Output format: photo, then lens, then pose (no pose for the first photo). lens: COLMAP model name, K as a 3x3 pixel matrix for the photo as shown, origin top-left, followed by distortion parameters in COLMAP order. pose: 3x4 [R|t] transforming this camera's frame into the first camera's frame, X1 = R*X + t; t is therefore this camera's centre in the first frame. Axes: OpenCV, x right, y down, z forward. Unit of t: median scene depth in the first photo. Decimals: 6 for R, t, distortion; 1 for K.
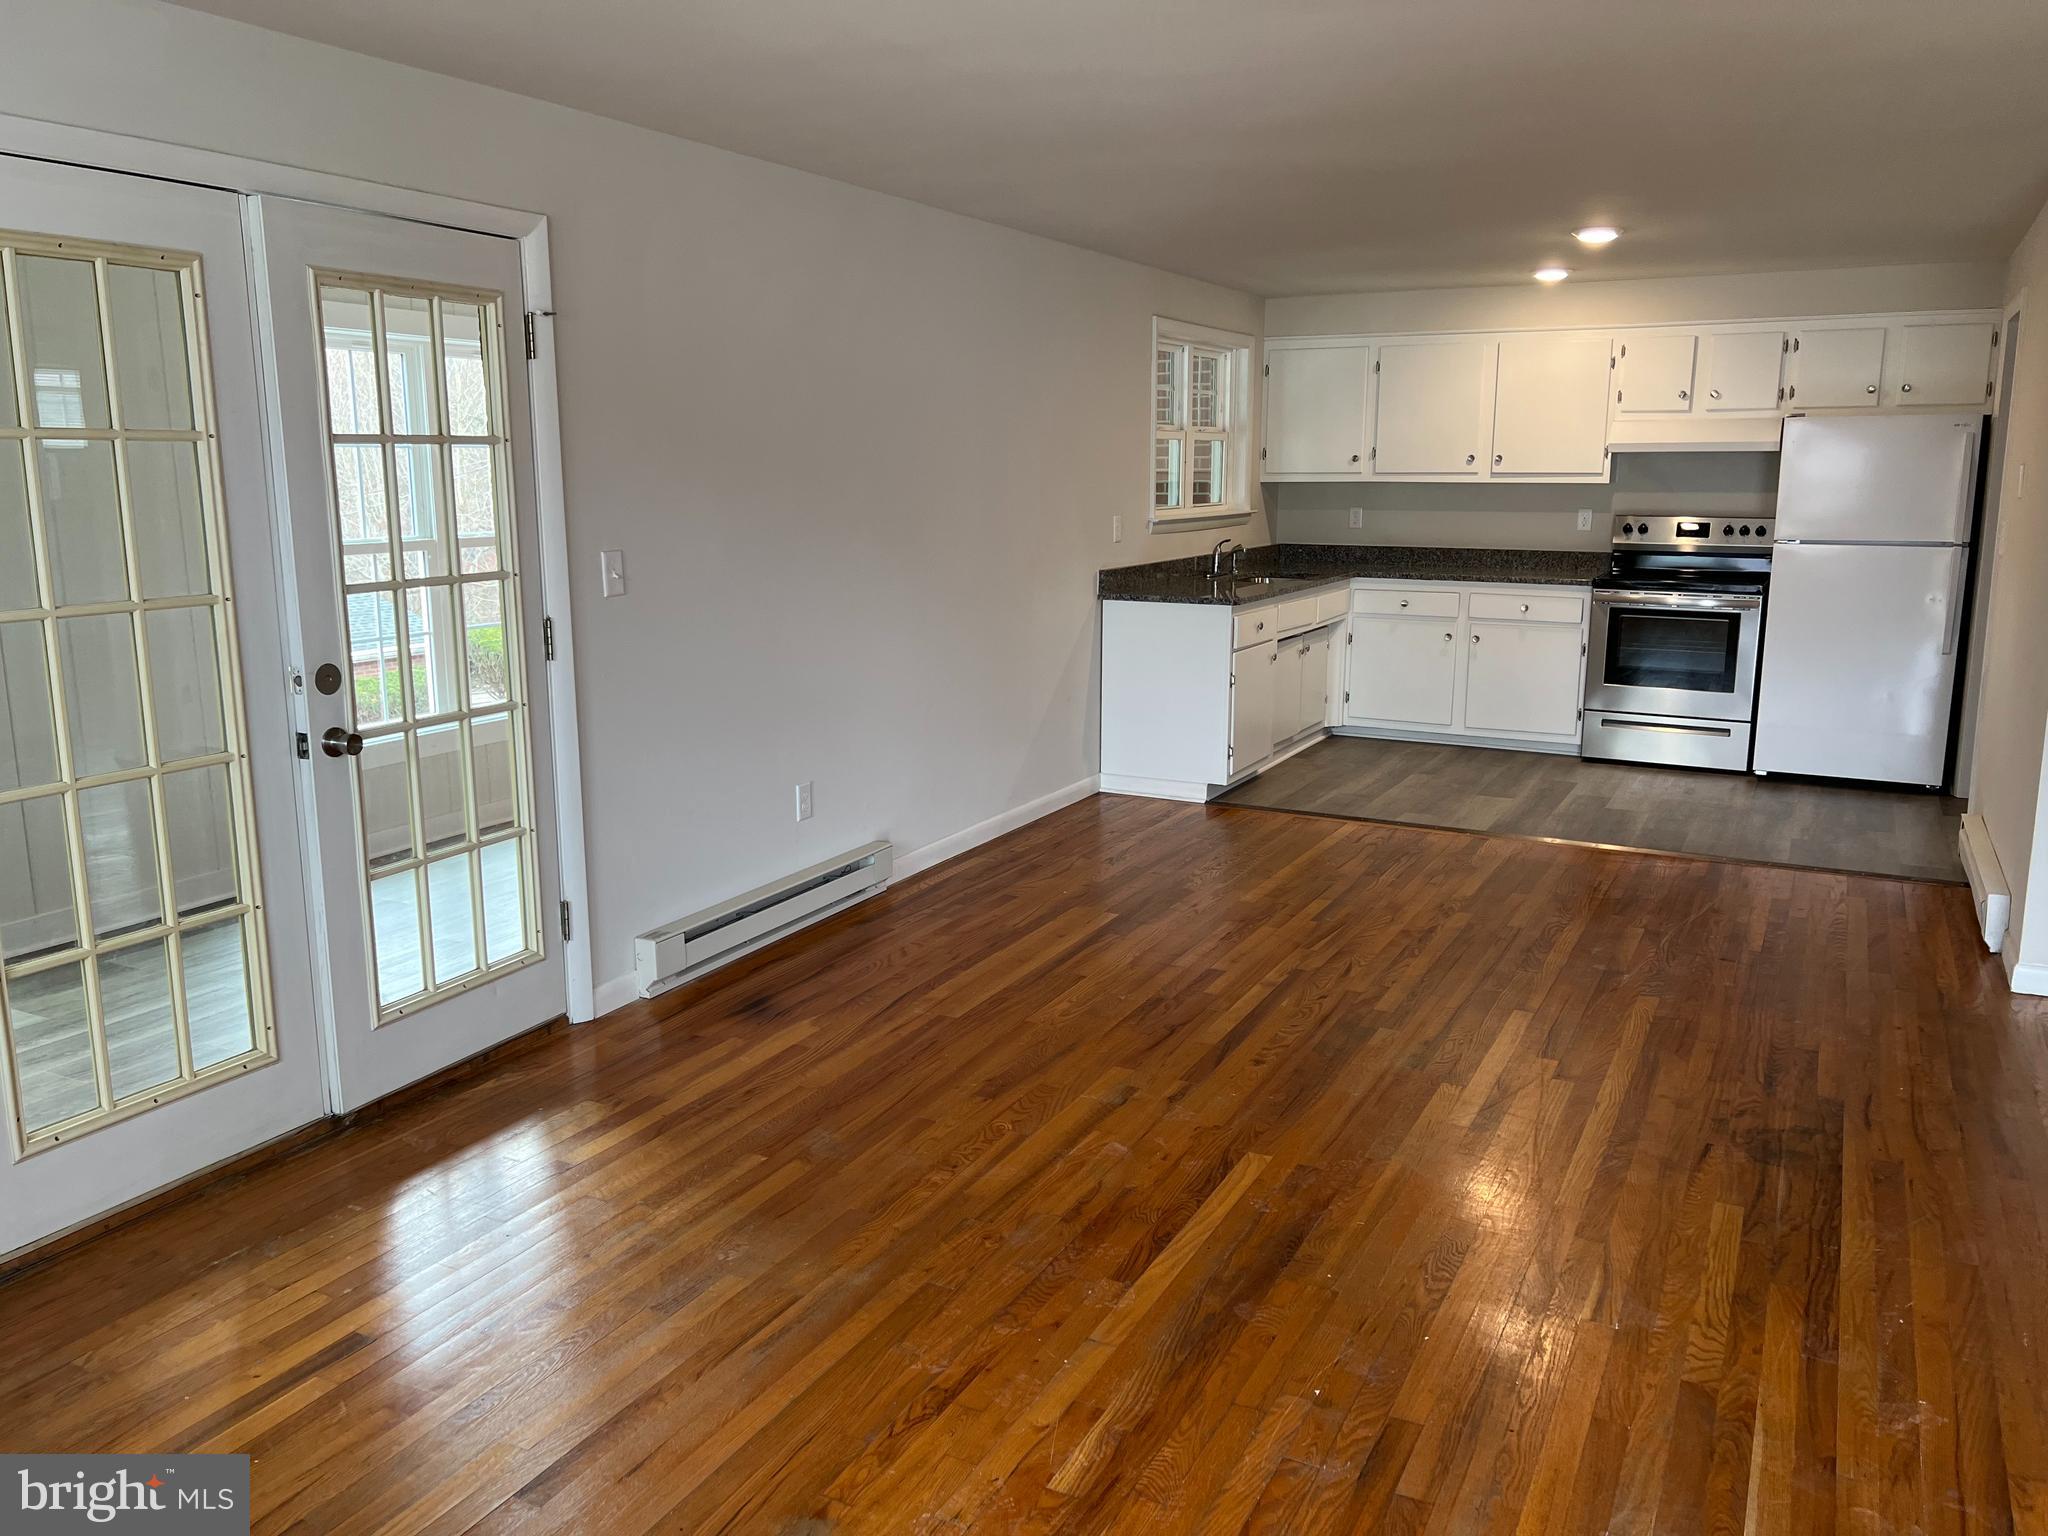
lens RADIAL K [[1548.7, 0, 1026.4], [0, 1548.7, 749.6], [0, 0, 1]] dist [0.026870, -0.000311]
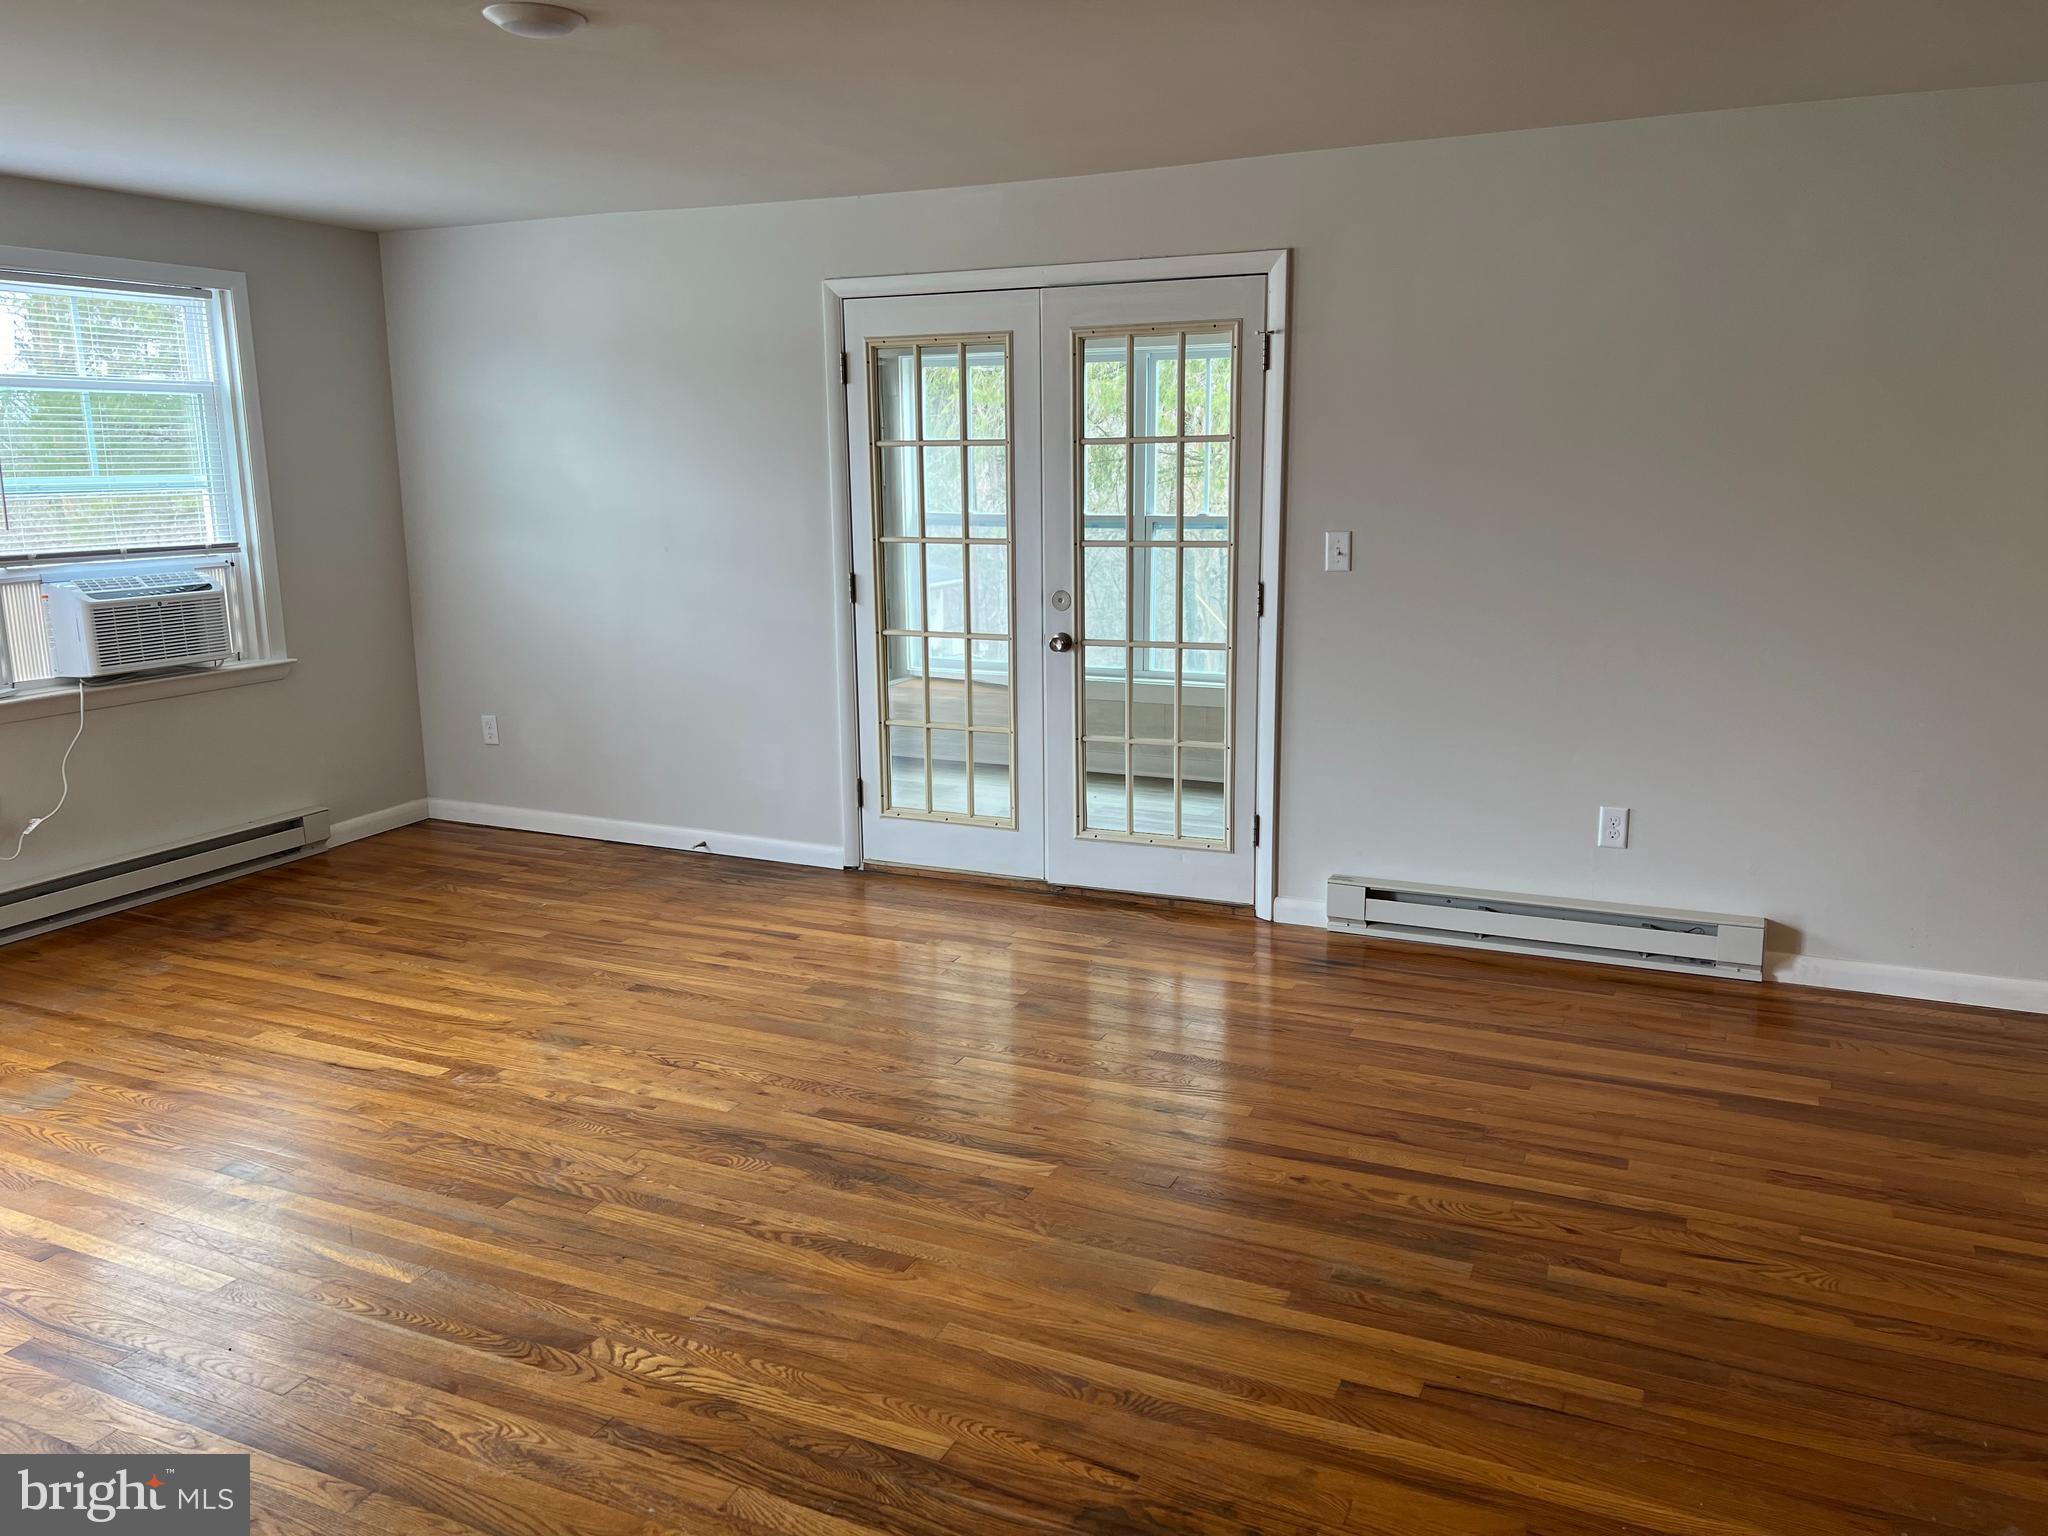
lens RADIAL K [[1532.2, 0, 1024.0], [0, 1532.2, 768.0], [0, 0, 1]] dist [0.002715, -0.001133]
pose [[0.043902, 0.202401, -0.978318, 0.580744], [-0.175480, 0.965600, 0.191896, -0.092359], [0.983504, 0.163251, 0.077909, 0.483820]]
